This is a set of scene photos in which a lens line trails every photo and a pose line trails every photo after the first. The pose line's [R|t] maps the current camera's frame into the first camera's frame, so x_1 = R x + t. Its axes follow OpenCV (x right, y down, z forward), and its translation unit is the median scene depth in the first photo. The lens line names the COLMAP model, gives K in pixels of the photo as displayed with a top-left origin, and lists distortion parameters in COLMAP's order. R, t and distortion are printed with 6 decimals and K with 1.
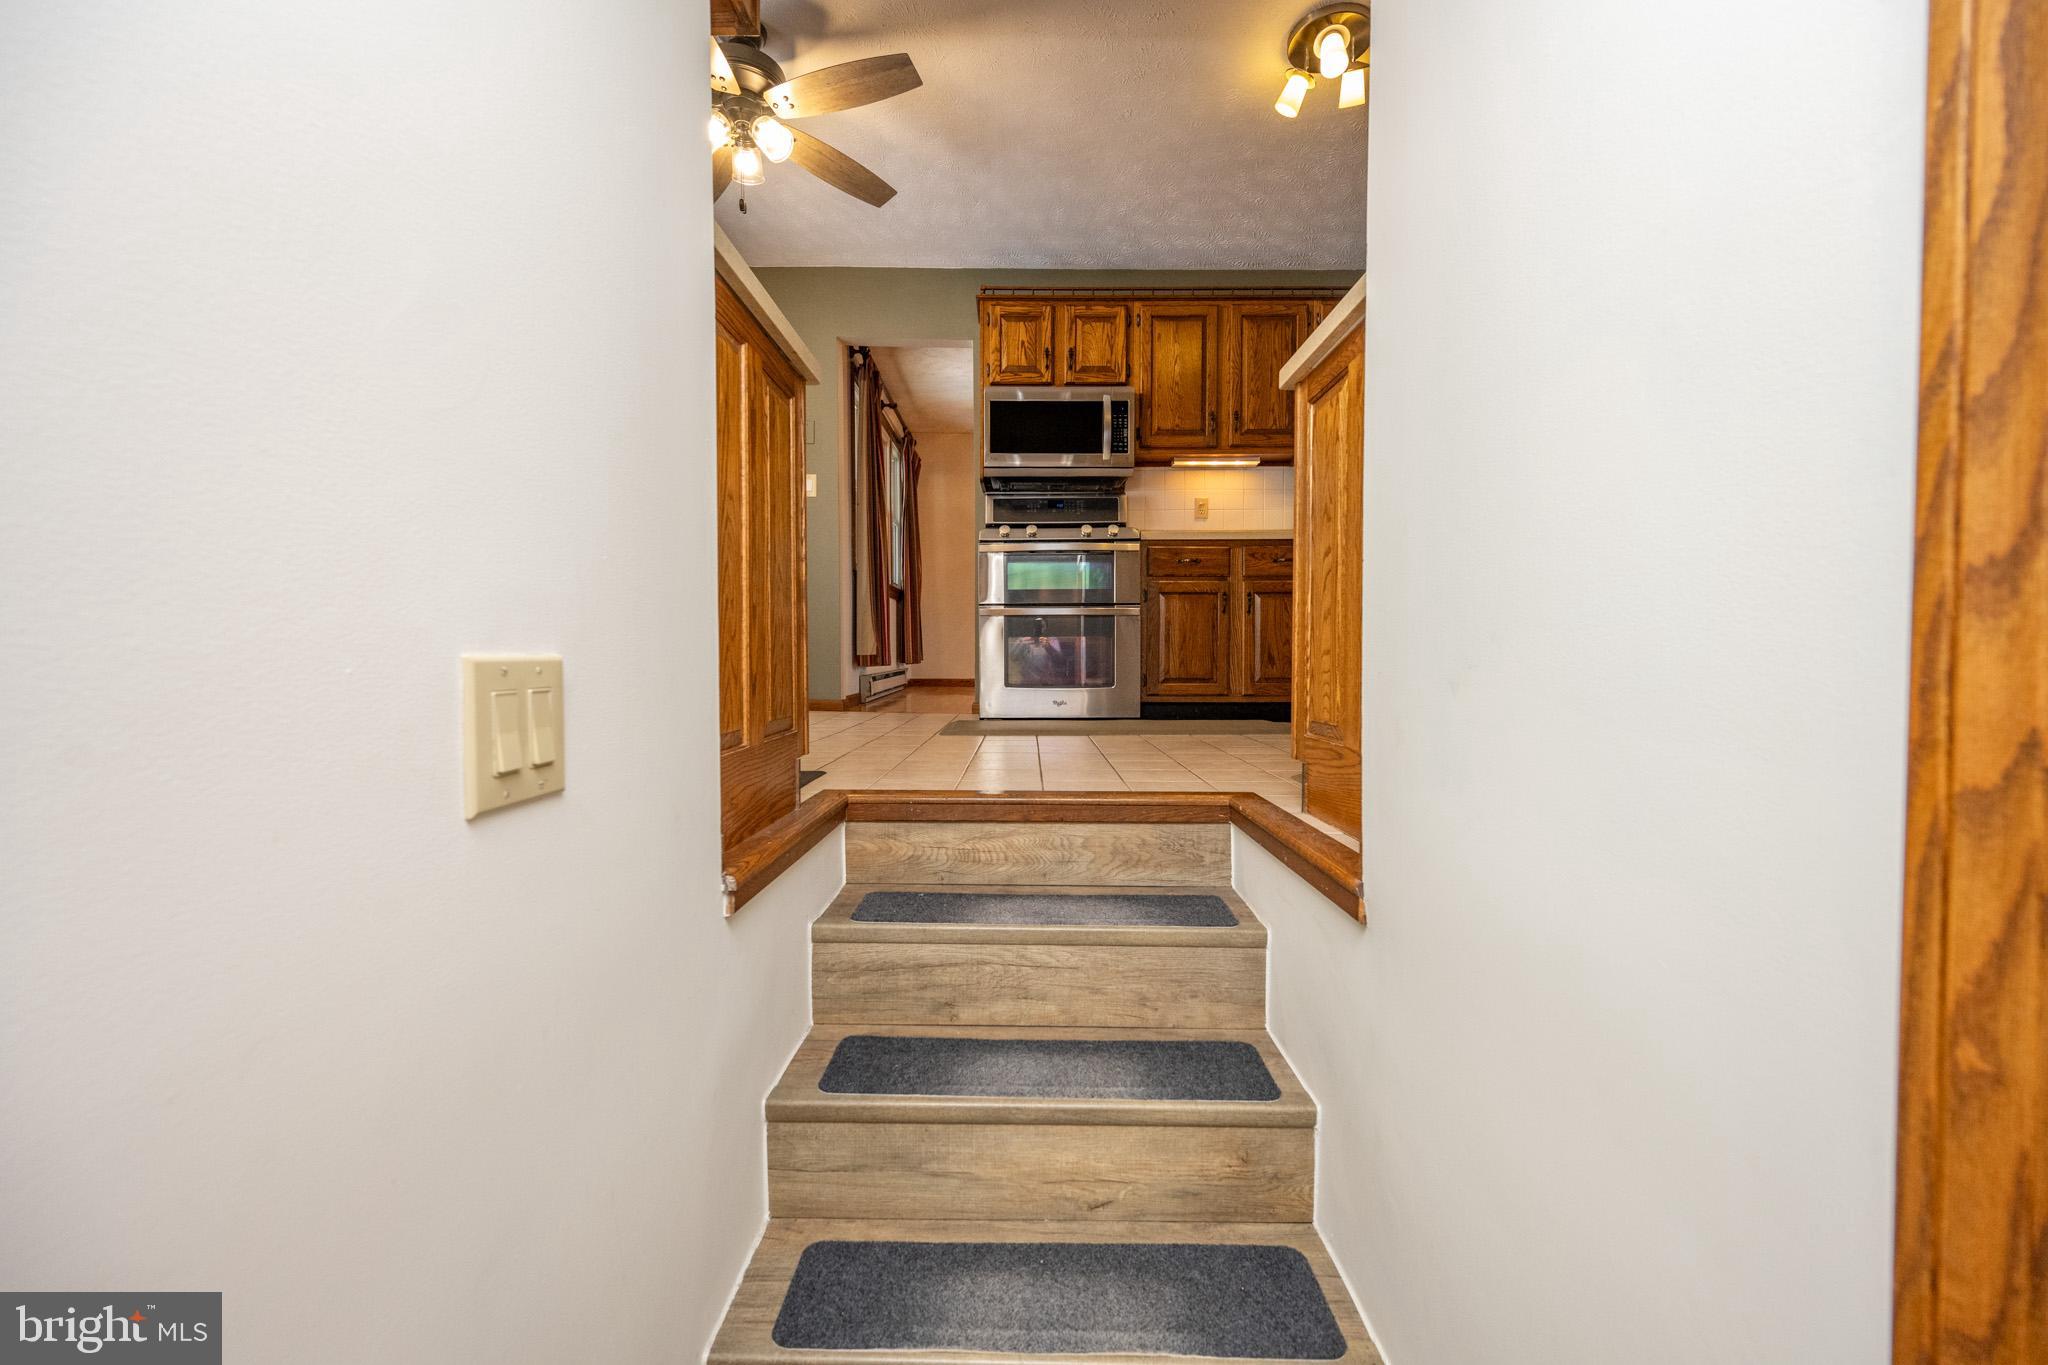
lens RADIAL K [[838.5, 0, 1021.4], [0, 838.5, 673.7], [0, 0, 1]] dist [0.003110, -0.000811]
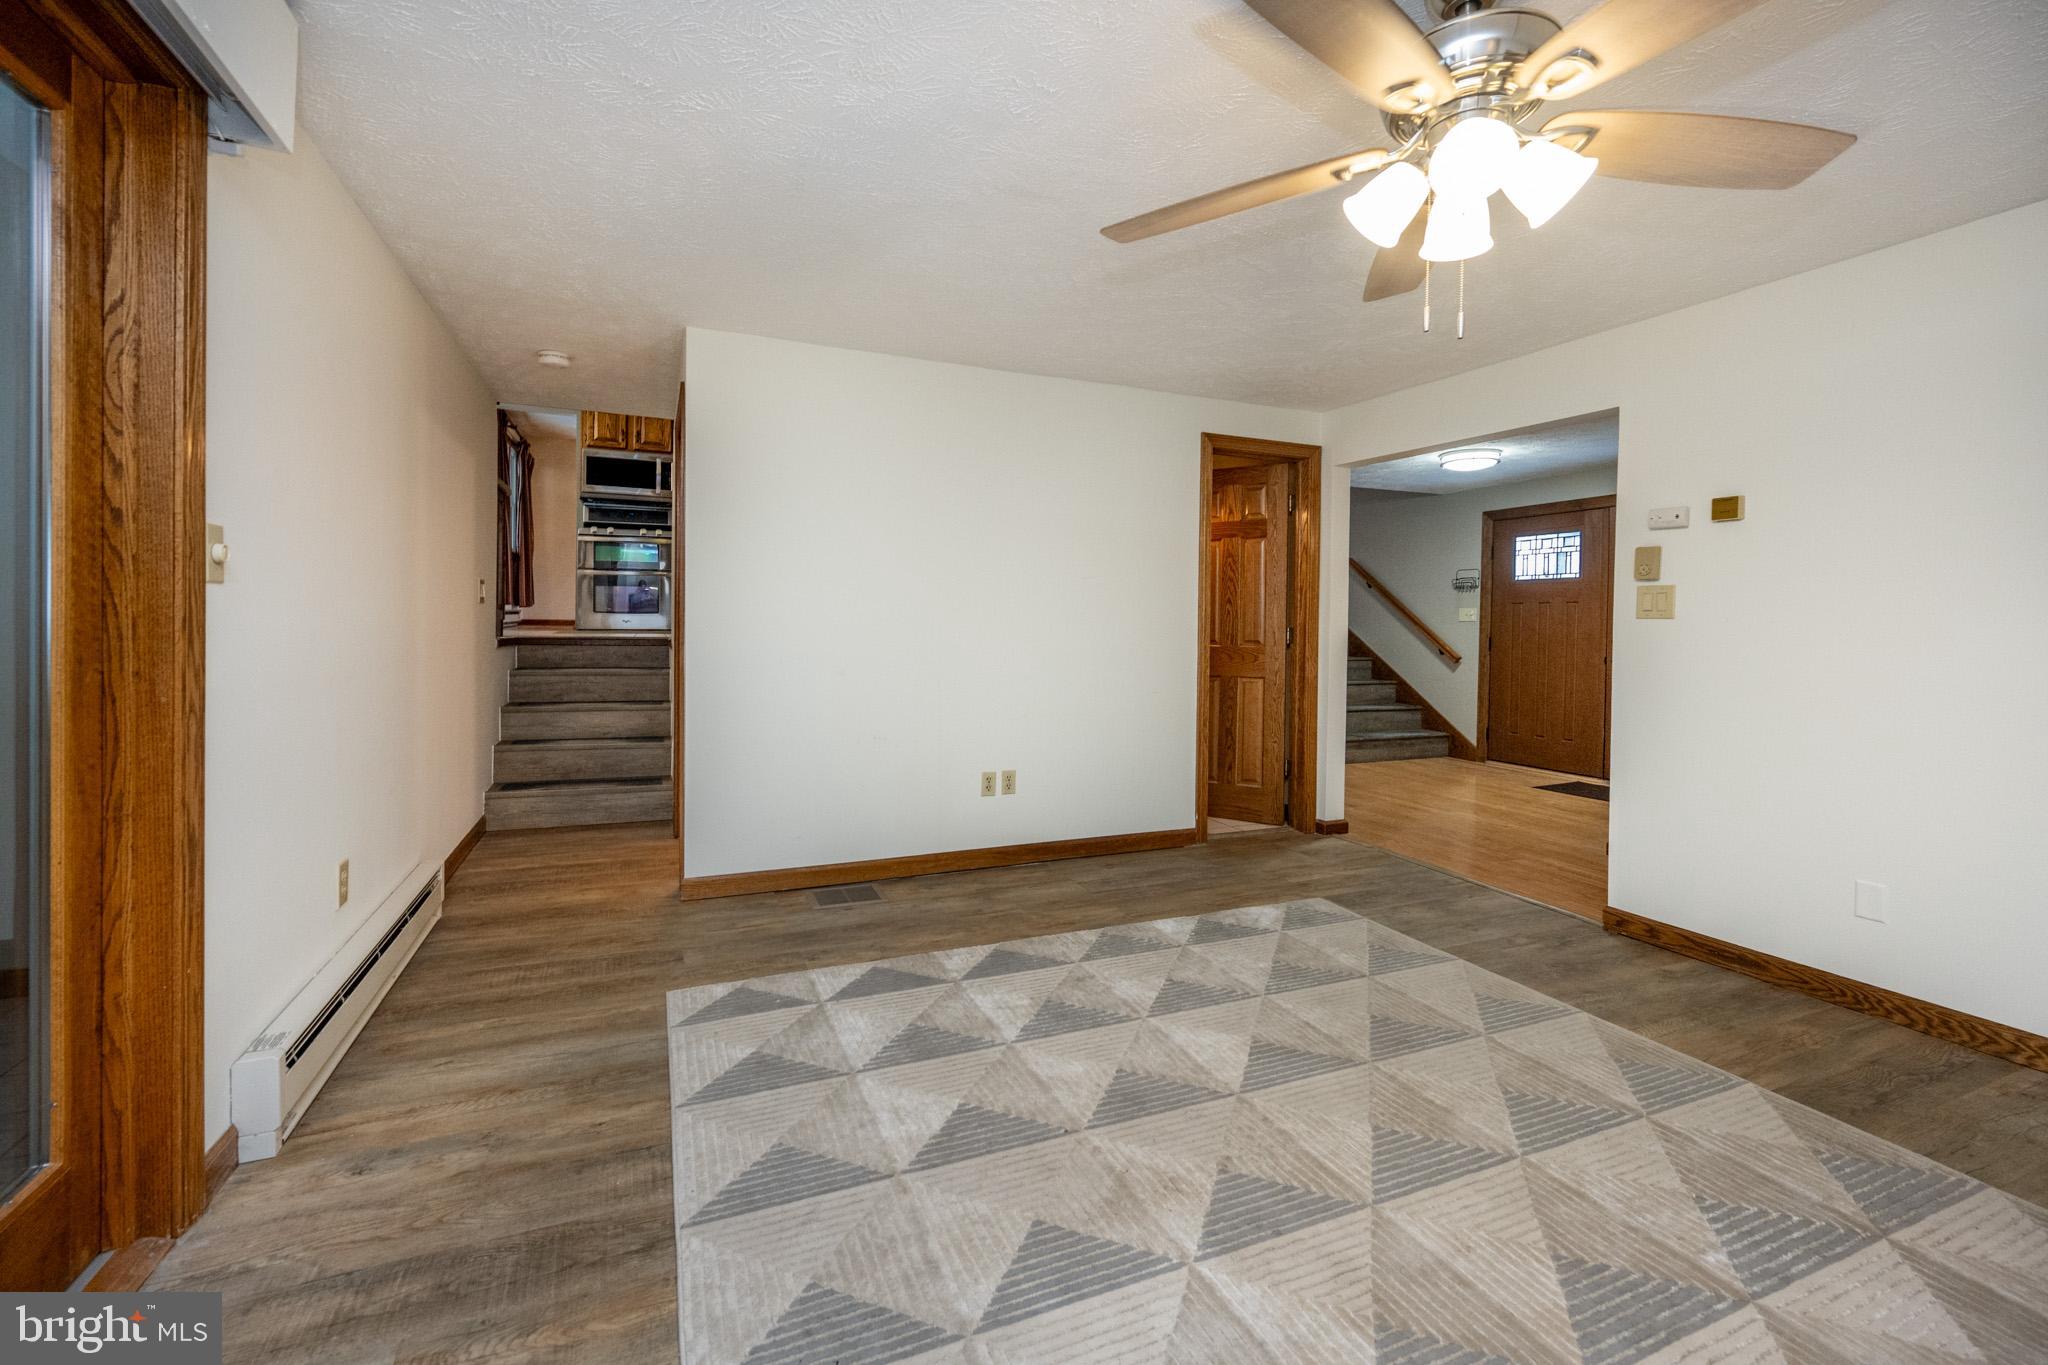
lens RADIAL K [[838.5, 0, 1026.5], [0, 838.5, 610.1], [0, 0, 1]] dist [0.003110, -0.000811]
pose [[0.906918, 0.021461, 0.420761, 0.065691], [-0.003677, 0.999067, -0.043031, 0.078153], [-0.421292, 0.037479, 0.906151, -0.998997]]
